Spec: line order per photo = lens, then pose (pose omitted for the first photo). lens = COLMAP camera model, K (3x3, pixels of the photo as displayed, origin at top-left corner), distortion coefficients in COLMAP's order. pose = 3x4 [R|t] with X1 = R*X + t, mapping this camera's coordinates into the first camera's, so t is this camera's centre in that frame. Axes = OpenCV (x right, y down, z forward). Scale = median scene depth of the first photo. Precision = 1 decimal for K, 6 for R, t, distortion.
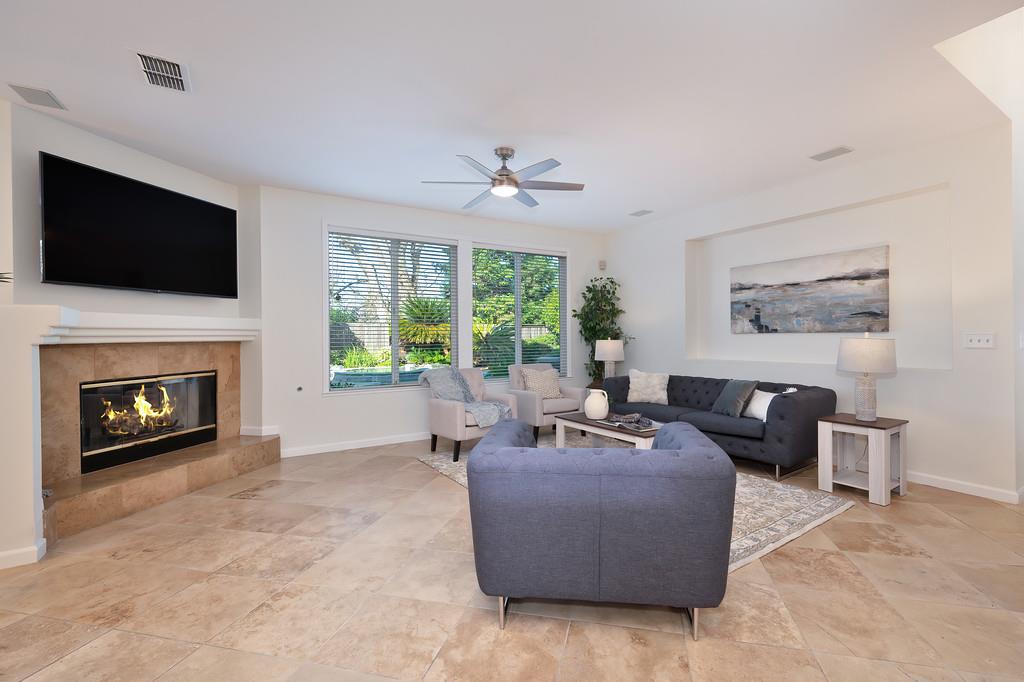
lens RADIAL K [[456.1, 0, 533.3], [0, 456.1, 333.9], [0, 0, 1]] dist [-0.003854, -0.000615]
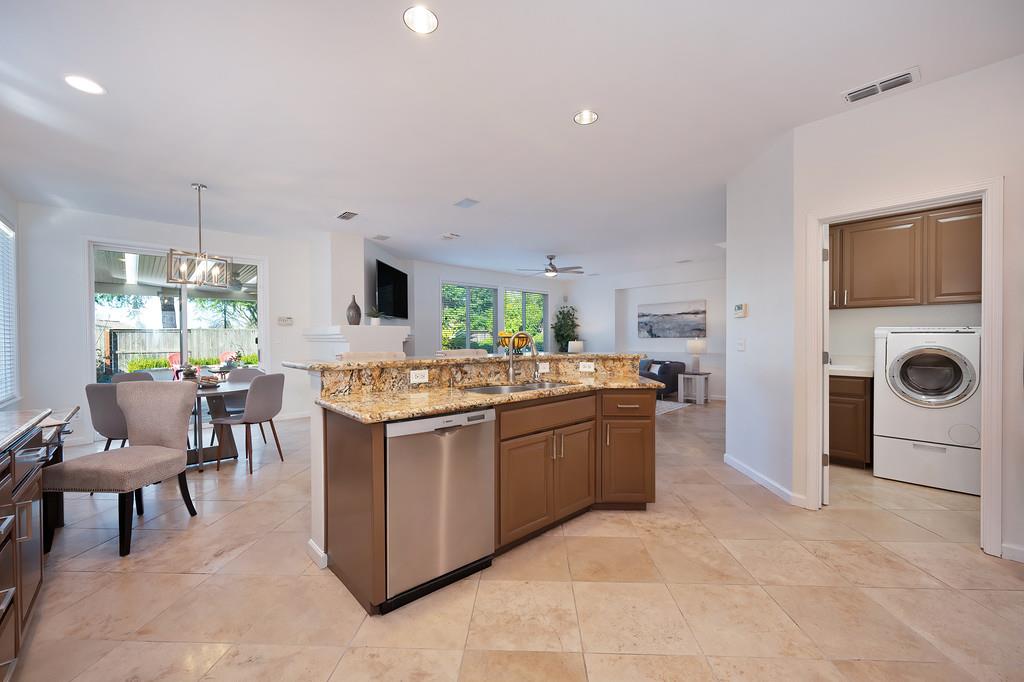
lens RADIAL K [[403.7, 0, 514.2], [0, 403.7, 335.5], [0, 0, 1]] dist [-0.005555, 0.001192]
pose [[0.984468, 0.005187, 0.175490, -0.487225], [-0.004104, 0.999970, -0.006534, 0.002919], [-0.175518, 0.005712, 0.984460, -0.765954]]
